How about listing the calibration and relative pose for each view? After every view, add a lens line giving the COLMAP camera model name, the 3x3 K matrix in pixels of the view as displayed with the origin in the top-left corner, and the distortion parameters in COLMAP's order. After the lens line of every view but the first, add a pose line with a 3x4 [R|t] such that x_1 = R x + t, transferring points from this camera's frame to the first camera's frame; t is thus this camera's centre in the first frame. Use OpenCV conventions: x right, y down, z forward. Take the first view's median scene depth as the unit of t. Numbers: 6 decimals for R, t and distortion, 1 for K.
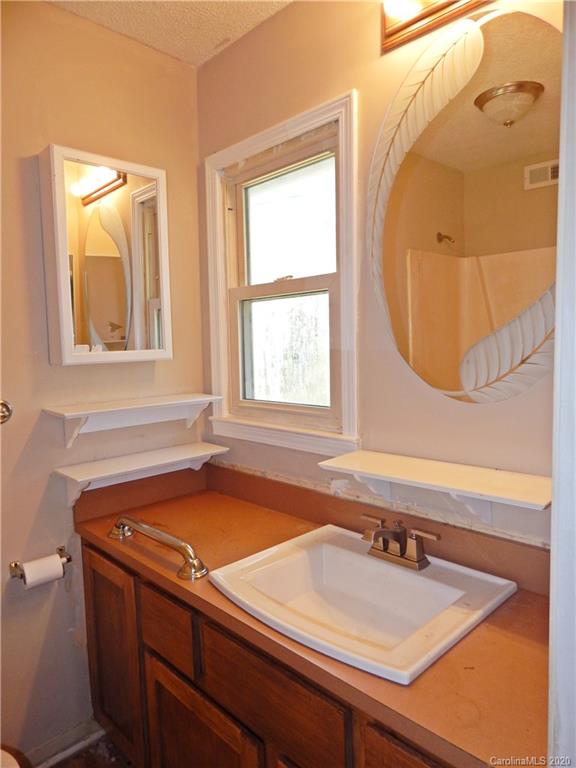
lens RADIAL K [[514.3, 0, 249.5], [0, 514.3, 385.8], [0, 0, 1]] dist [0.037796, -0.024528]
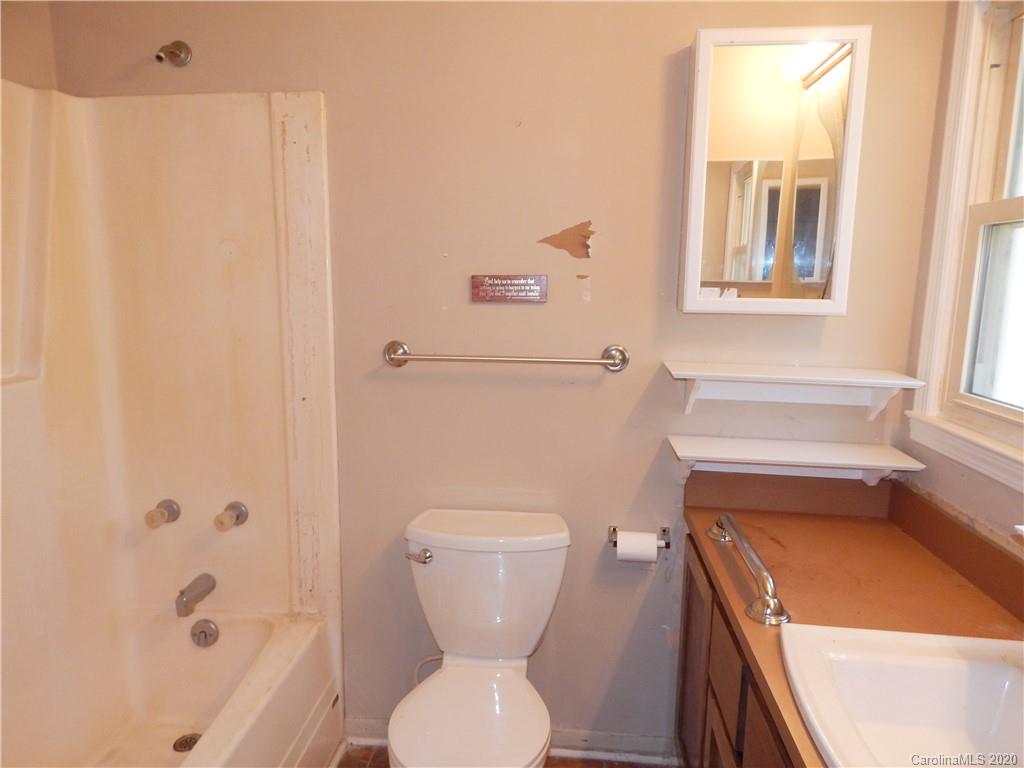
lens RADIAL K [[685.8, 0, 508.0], [0, 685.8, 380.4], [0, 0, 1]] dist [0.037796, -0.024528]
pose [[0.652145, 0.158756, -0.741285, 0.256239], [-0.100062, 0.987298, 0.123413, -0.036312], [0.751462, -0.006309, 0.659747, 0.074518]]
